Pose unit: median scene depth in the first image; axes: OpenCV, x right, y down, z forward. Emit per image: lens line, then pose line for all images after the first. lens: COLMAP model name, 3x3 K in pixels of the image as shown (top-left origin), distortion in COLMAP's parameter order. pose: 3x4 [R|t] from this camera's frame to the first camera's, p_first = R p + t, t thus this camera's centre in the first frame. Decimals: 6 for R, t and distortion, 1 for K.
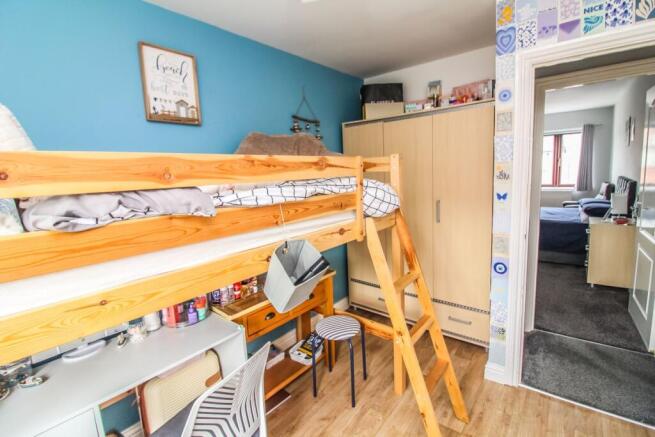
lens RADIAL K [[302.0, 0, 329.3], [0, 302.0, 216.5], [0, 0, 1]] dist [-0.009028, -0.007454]
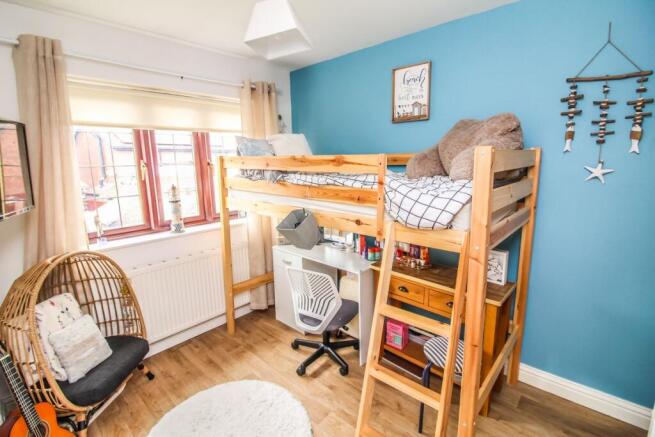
lens RADIAL K [[302.0, 0, 329.9], [0, 302.0, 217.0], [0, 0, 1]] dist [-0.009028, -0.007454]
pose [[-0.060629, 0.237322, -0.969537, 0.975302], [-0.130337, 0.961125, 0.243413, -0.196712], [0.989614, 0.141125, -0.027341, 0.807092]]
